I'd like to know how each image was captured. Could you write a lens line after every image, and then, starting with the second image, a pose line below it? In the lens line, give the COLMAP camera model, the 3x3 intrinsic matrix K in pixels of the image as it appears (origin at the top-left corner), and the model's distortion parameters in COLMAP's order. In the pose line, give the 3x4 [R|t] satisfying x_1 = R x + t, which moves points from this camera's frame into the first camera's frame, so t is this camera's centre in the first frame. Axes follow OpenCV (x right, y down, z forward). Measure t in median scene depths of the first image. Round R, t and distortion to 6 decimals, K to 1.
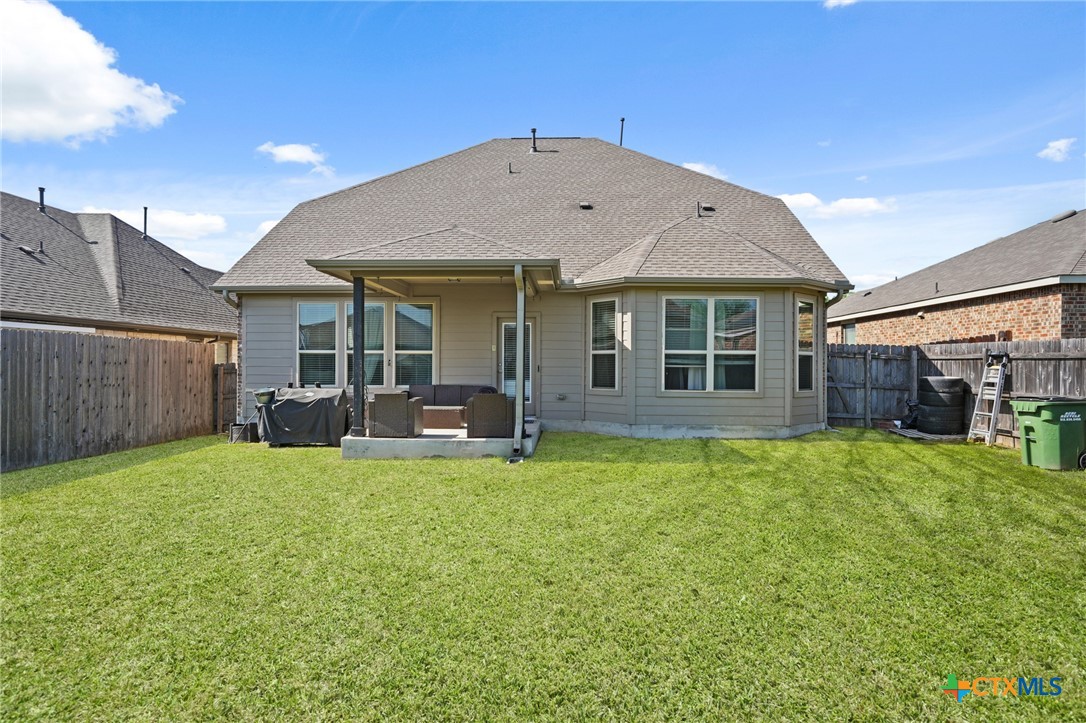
lens RADIAL K [[599.2, 0, 546.4], [0, 599.2, 364.6], [0, 0, 1]] dist [-0.001204, 0.000378]
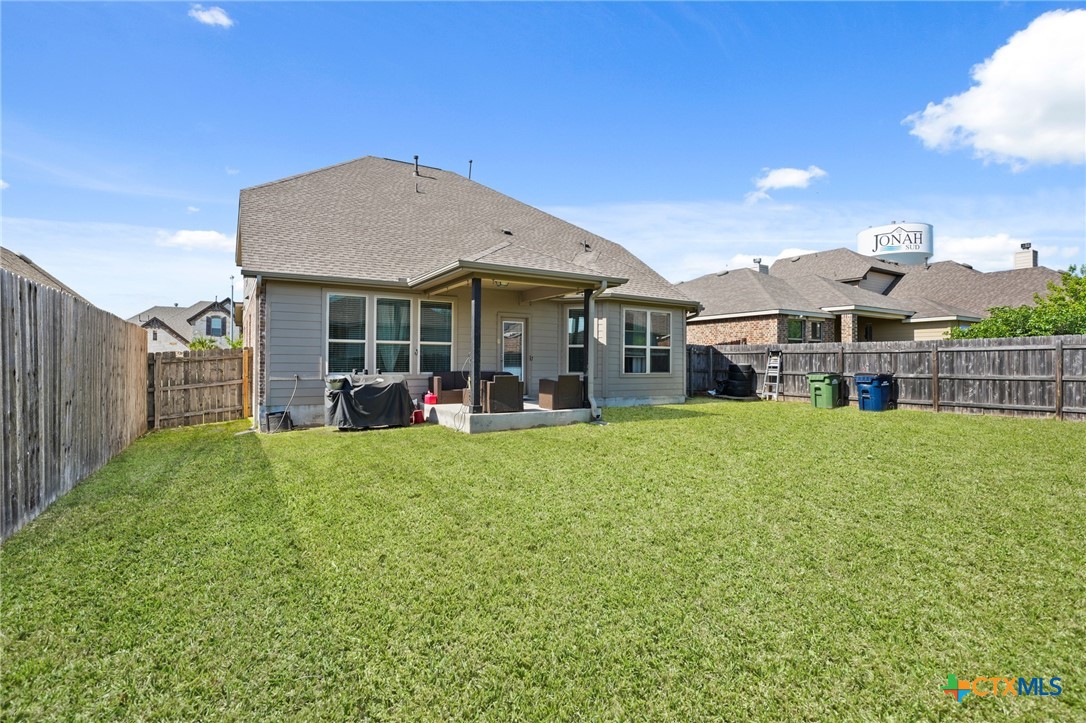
lens RADIAL K [[501.4, 0, 540.0], [0, 501.4, 360.4], [0, 0, 1]] dist [-0.024925, 0.003714]
pose [[0.848300, 0.002219, 0.529511, -0.611382], [-0.001310, 0.999997, -0.002091, 0.014911], [-0.529514, 0.001080, 0.848301, 0.083502]]
